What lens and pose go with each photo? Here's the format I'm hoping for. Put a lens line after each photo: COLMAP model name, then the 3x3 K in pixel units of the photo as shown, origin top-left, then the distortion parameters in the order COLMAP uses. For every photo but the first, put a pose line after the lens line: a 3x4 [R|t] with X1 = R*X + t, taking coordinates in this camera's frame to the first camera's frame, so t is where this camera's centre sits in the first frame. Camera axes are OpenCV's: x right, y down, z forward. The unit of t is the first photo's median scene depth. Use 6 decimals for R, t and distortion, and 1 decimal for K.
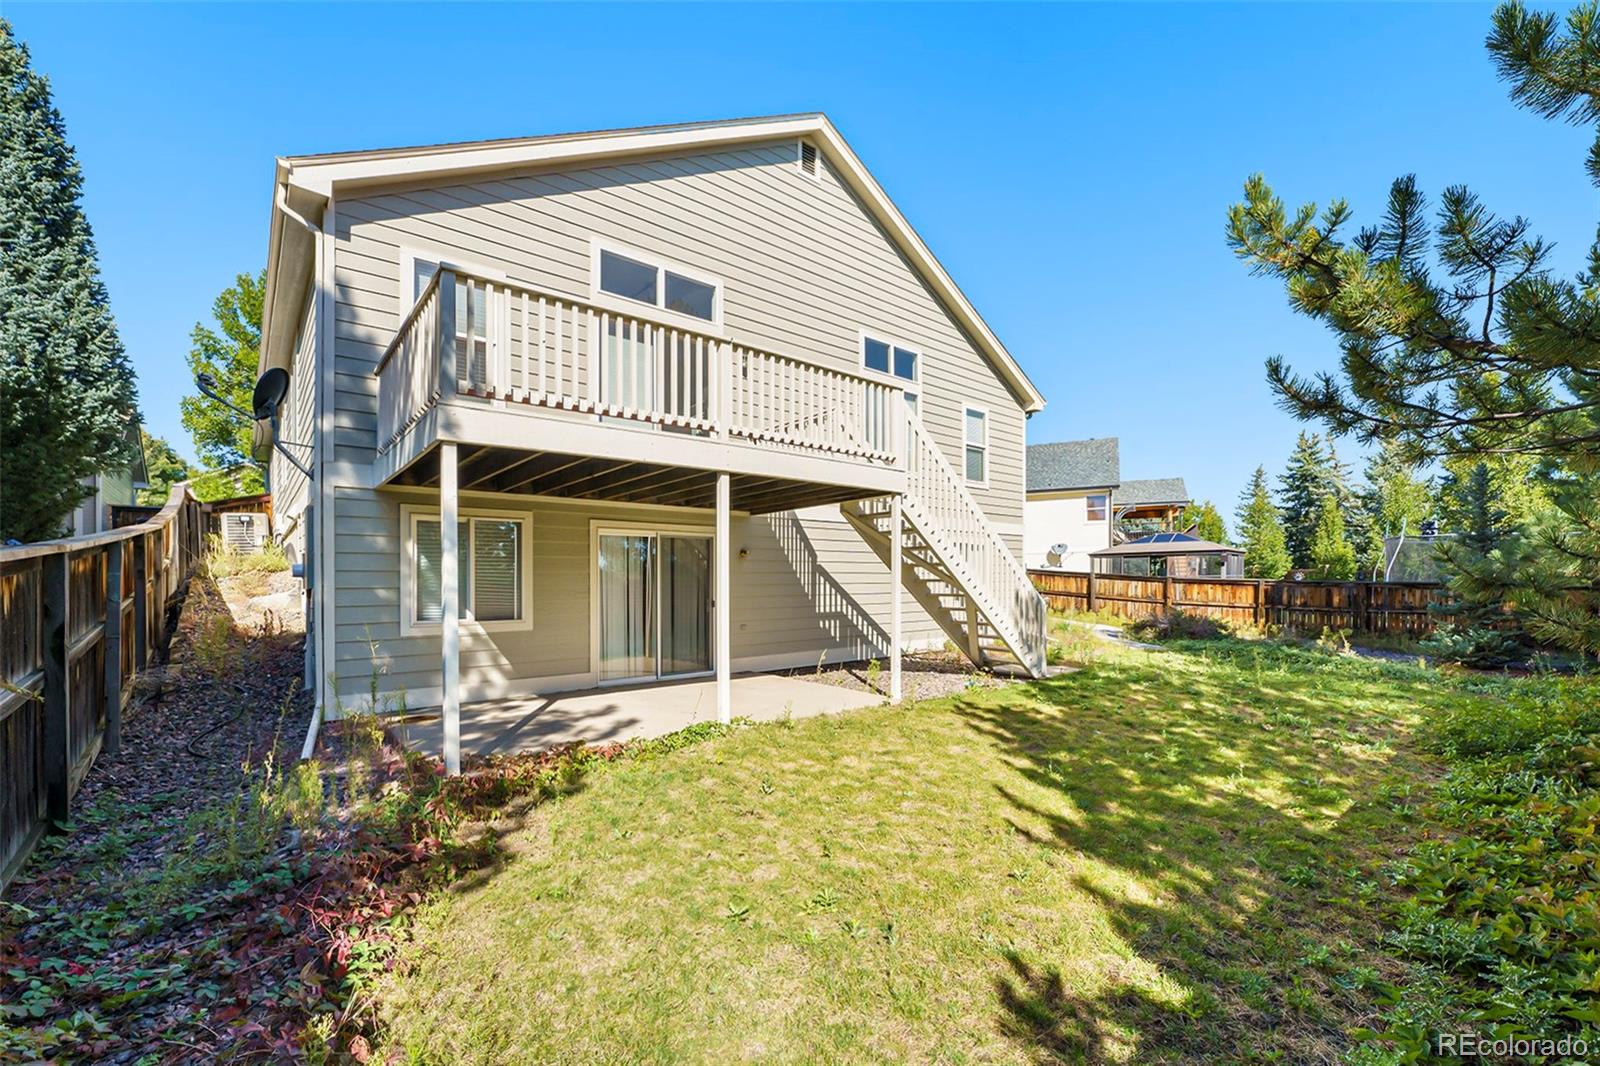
lens RADIAL K [[608.0, 0, 759.8], [0, 608.0, 584.1], [0, 0, 1]] dist [-0.045436, 0.000073]
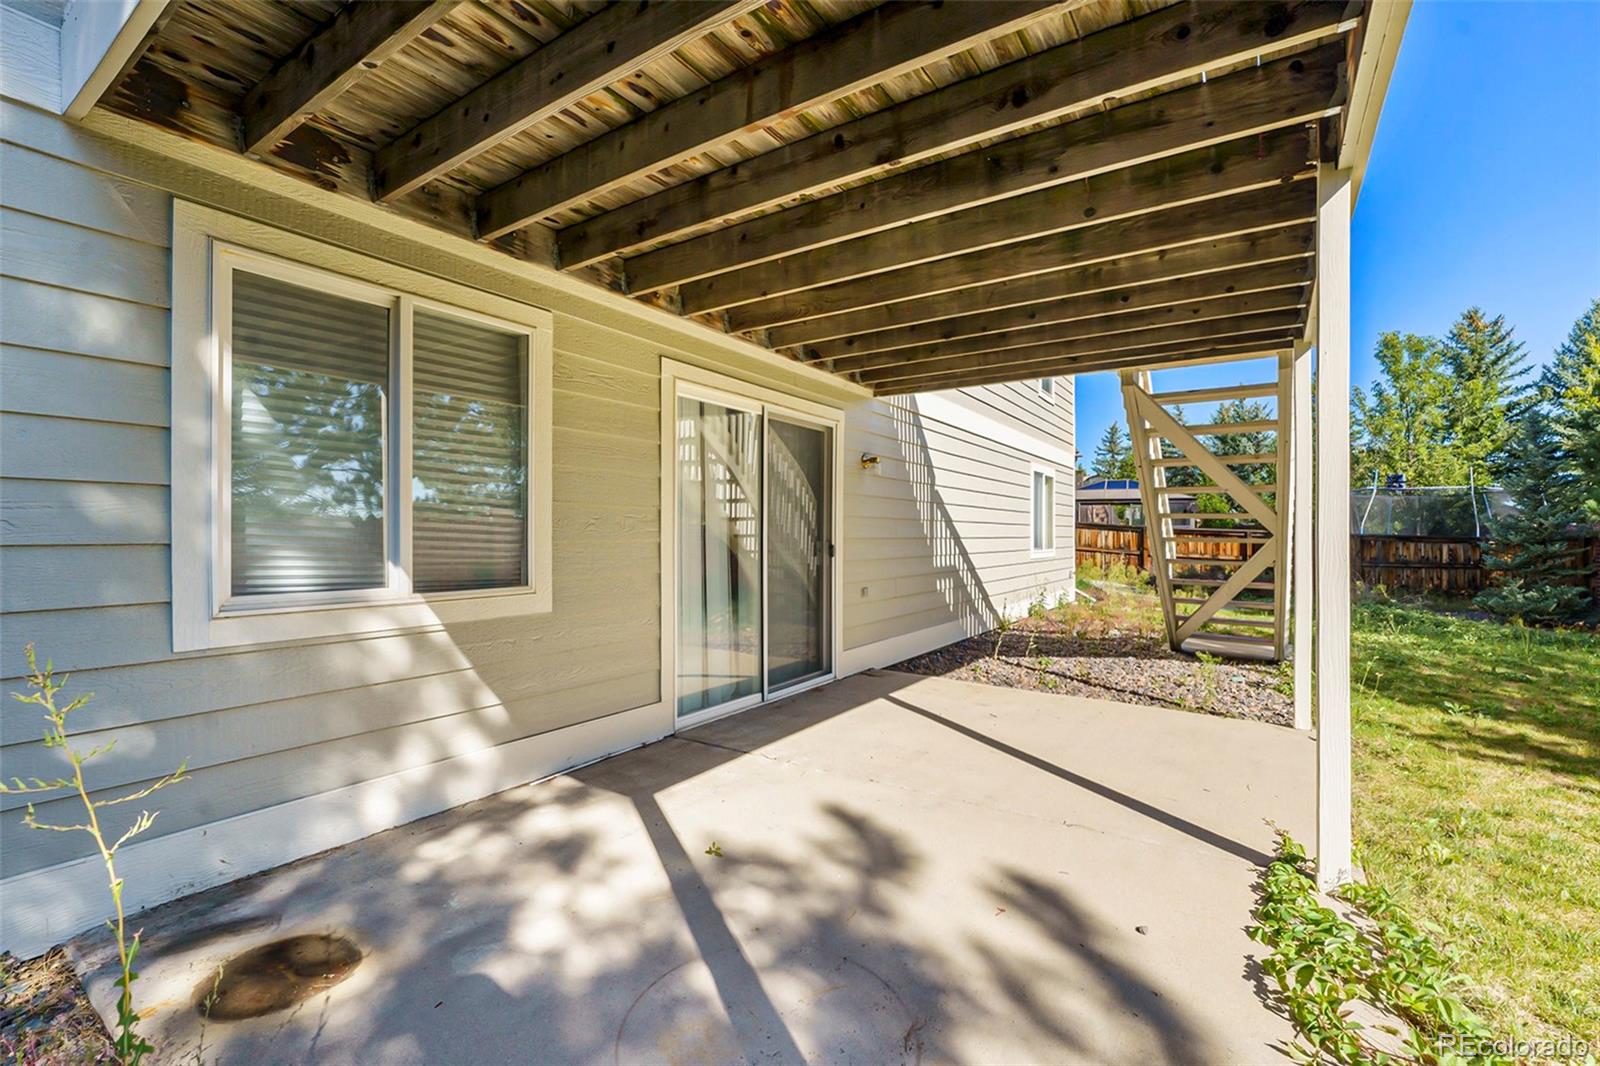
lens RADIAL K [[666.9, 0, 765.1], [0, 666.9, 534.4], [0, 0, 1]] dist [-0.001319, 0.000000]
pose [[0.963242, 0.011776, 0.268379, -0.295155], [-0.011682, 0.999930, -0.001946, 0.019375], [-0.268383, -0.001261, 0.963312, 0.439074]]
